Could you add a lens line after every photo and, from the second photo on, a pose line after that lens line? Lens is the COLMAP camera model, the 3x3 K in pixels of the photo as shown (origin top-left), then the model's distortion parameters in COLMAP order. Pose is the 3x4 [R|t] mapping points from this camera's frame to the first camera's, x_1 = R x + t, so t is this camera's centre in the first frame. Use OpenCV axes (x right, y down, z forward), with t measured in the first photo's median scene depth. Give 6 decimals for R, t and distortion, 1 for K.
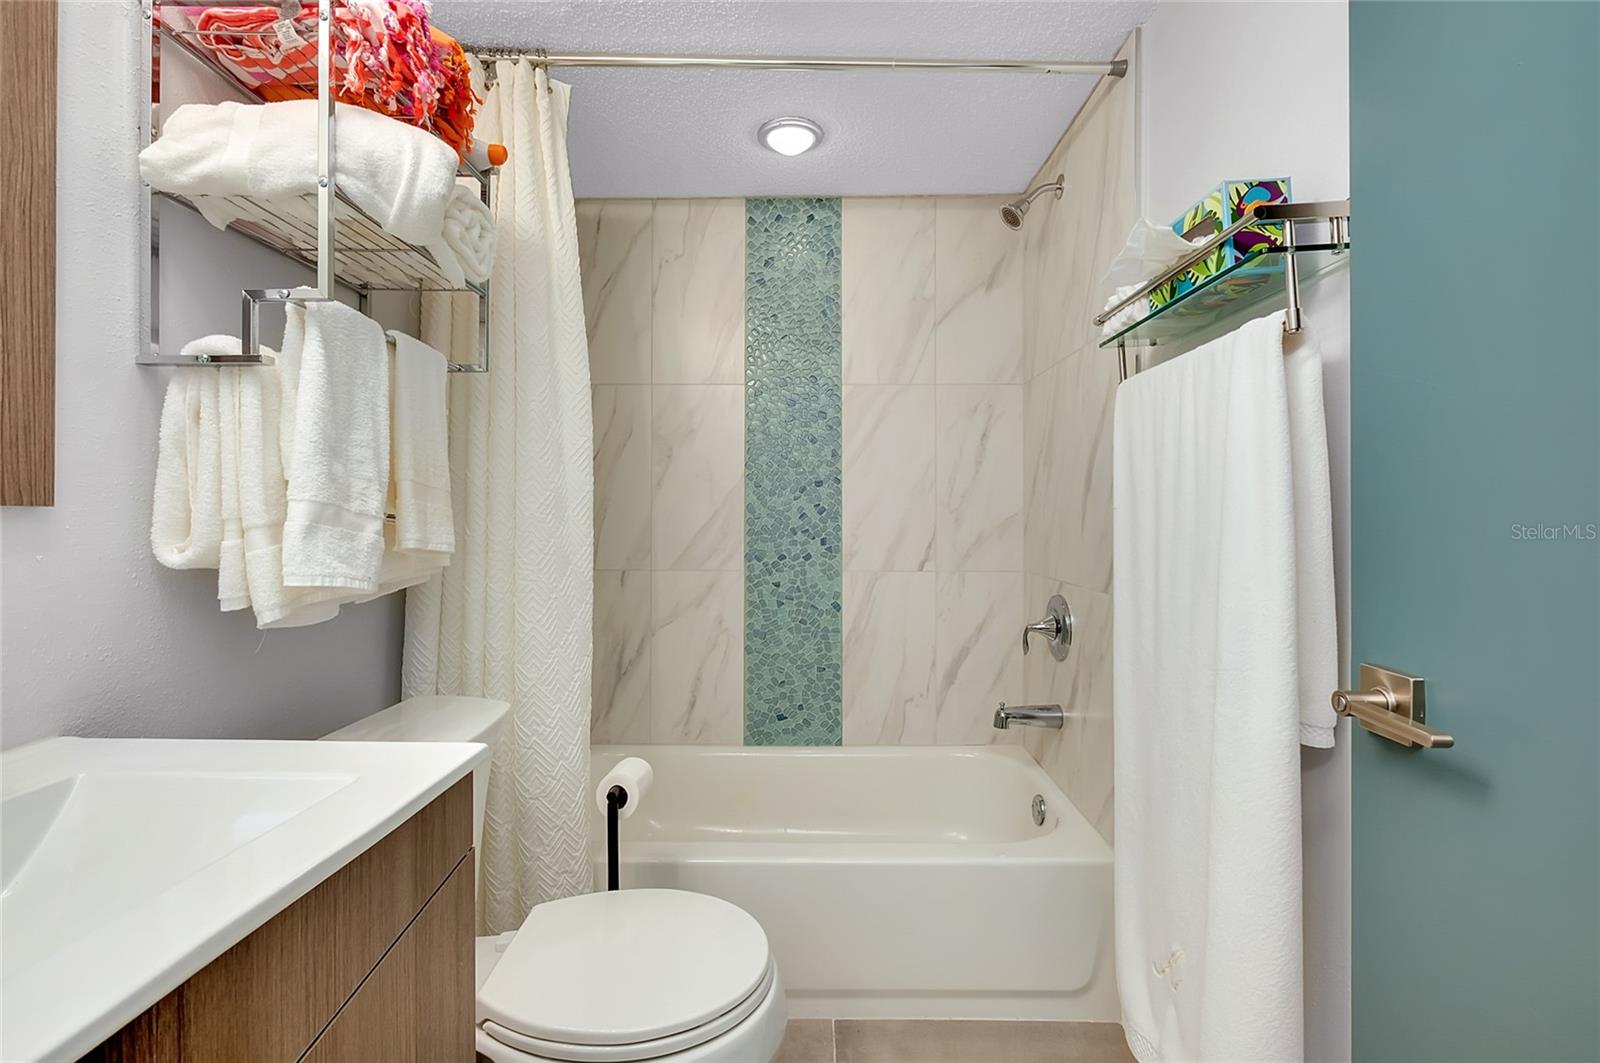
lens RADIAL K [[711.2, 0, 800.0], [0, 711.2, 531.5], [0, 0, 1]] dist [0.000589, -0.000282]
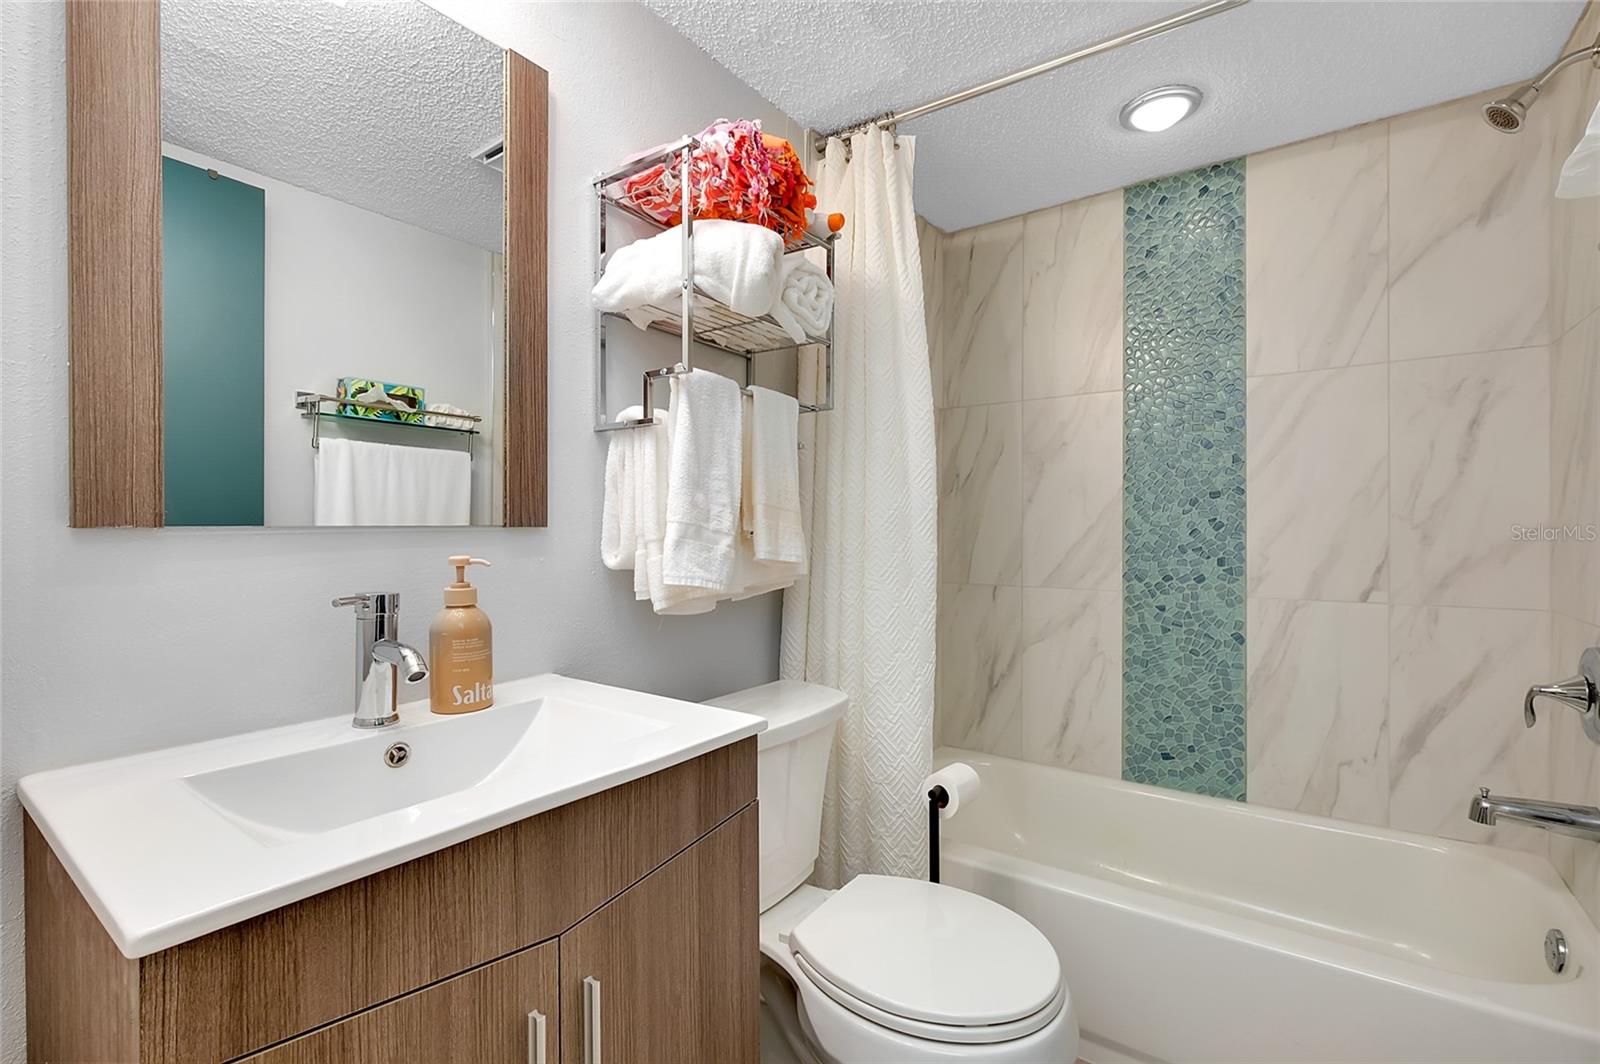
lens RADIAL K [[705.7, 0, 809.9], [0, 705.7, 552.0], [0, 0, 1]] dist [-0.000961, -0.000345]
pose [[0.826542, 0.015667, -0.562658, 0.163060], [-0.011483, 0.999874, 0.010972, -0.002110], [0.562758, -0.002607, 0.826617, 0.018035]]
